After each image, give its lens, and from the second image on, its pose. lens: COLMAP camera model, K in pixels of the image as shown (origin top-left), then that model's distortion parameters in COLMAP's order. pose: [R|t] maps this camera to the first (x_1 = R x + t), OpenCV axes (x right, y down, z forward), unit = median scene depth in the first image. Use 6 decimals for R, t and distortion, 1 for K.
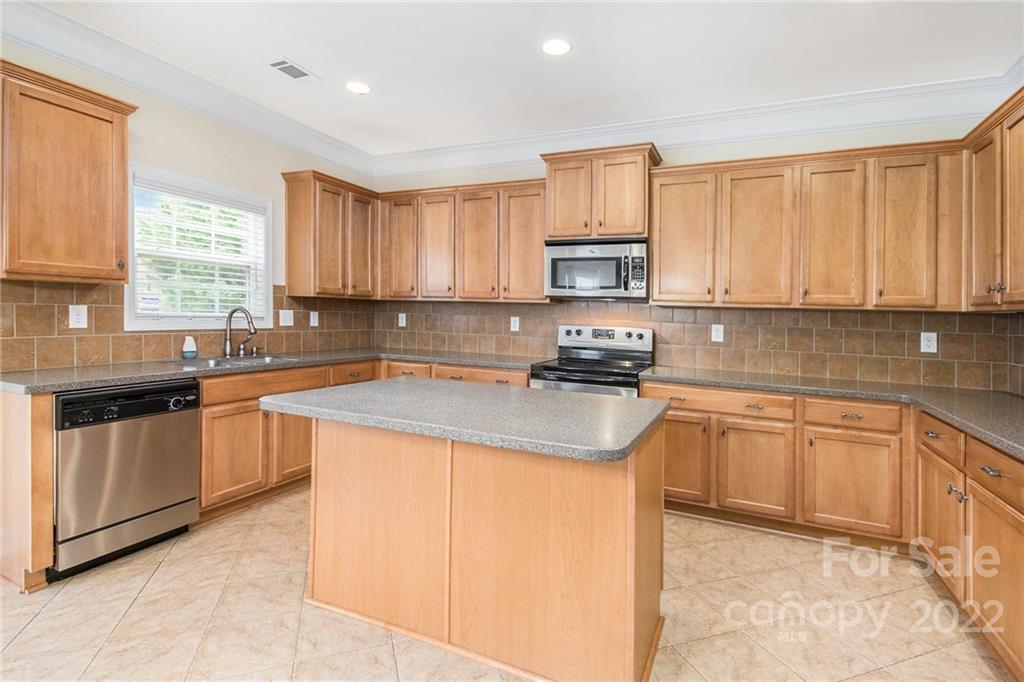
lens RADIAL K [[447.0, 0, 486.2], [0, 447.0, 322.7], [0, 0, 1]] dist [0.003148, -0.002952]
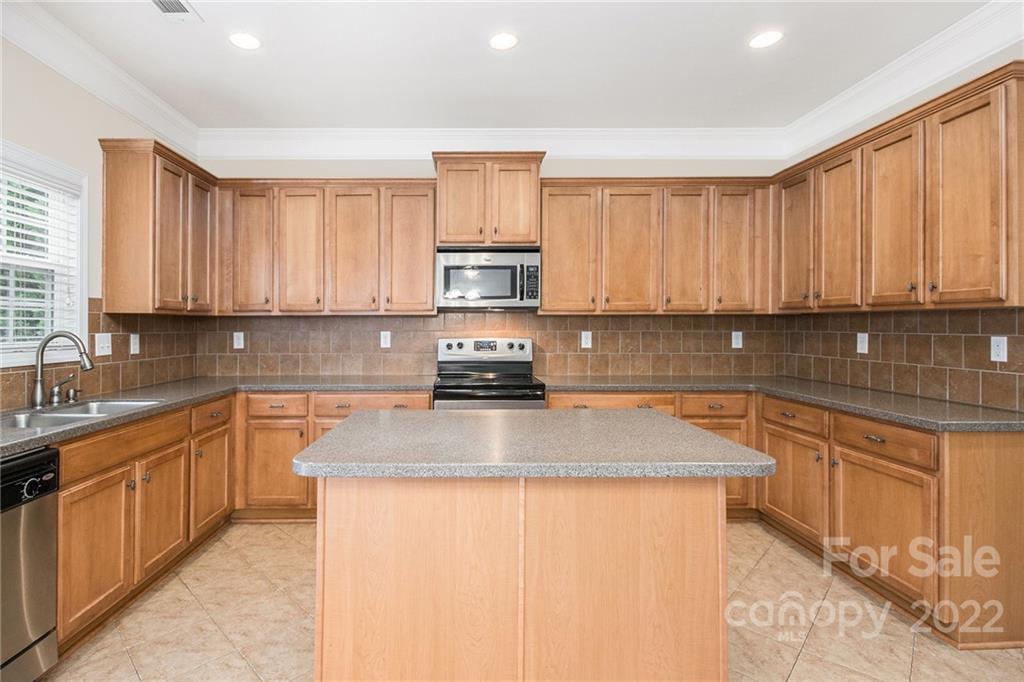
lens RADIAL K [[483.7, 0, 417.3], [0, 483.7, 328.1], [0, 0, 1]] dist [-0.007218, -0.002093]
pose [[0.921739, -0.033025, 0.386402, -0.340407], [0.039459, 0.999183, -0.008729, -0.012182], [-0.385798, 0.023293, 0.922289, 0.130915]]
